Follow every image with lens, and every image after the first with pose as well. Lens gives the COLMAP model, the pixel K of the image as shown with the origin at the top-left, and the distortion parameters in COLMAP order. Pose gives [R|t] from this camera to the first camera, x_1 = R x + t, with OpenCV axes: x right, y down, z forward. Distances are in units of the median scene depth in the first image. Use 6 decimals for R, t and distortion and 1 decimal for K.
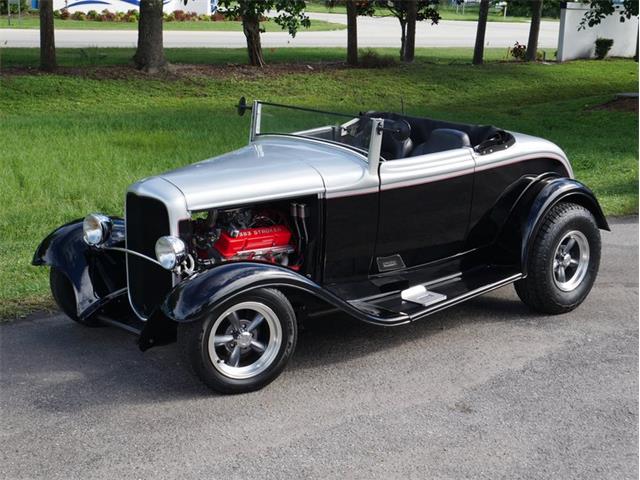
lens RADIAL K [[1130.8, 0, 290.6], [0, 1130.8, 261.8], [0, 0, 1]] dist [-0.001331, 0.000000]
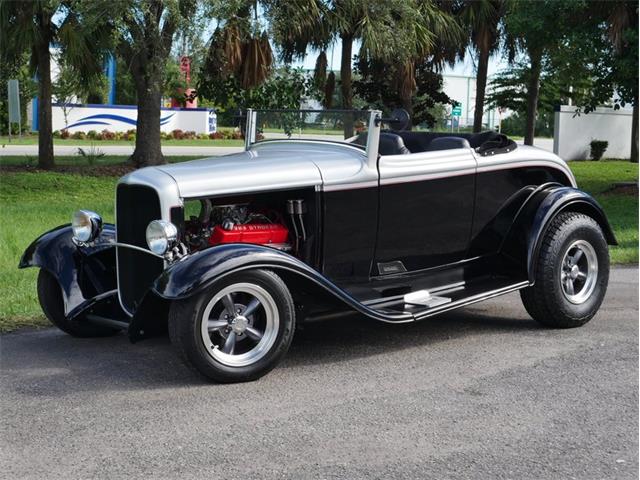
lens RADIAL K [[1130.8, 0, 290.3], [0, 1130.8, 269.8], [0, 0, 1]] dist [-0.001331, 0.000000]
pose [[0.999927, -0.012054, 0.000403, 0.001664], [0.012026, 0.993945, -0.109223, 0.115499], [0.000916, 0.109220, 0.994017, 0.047839]]
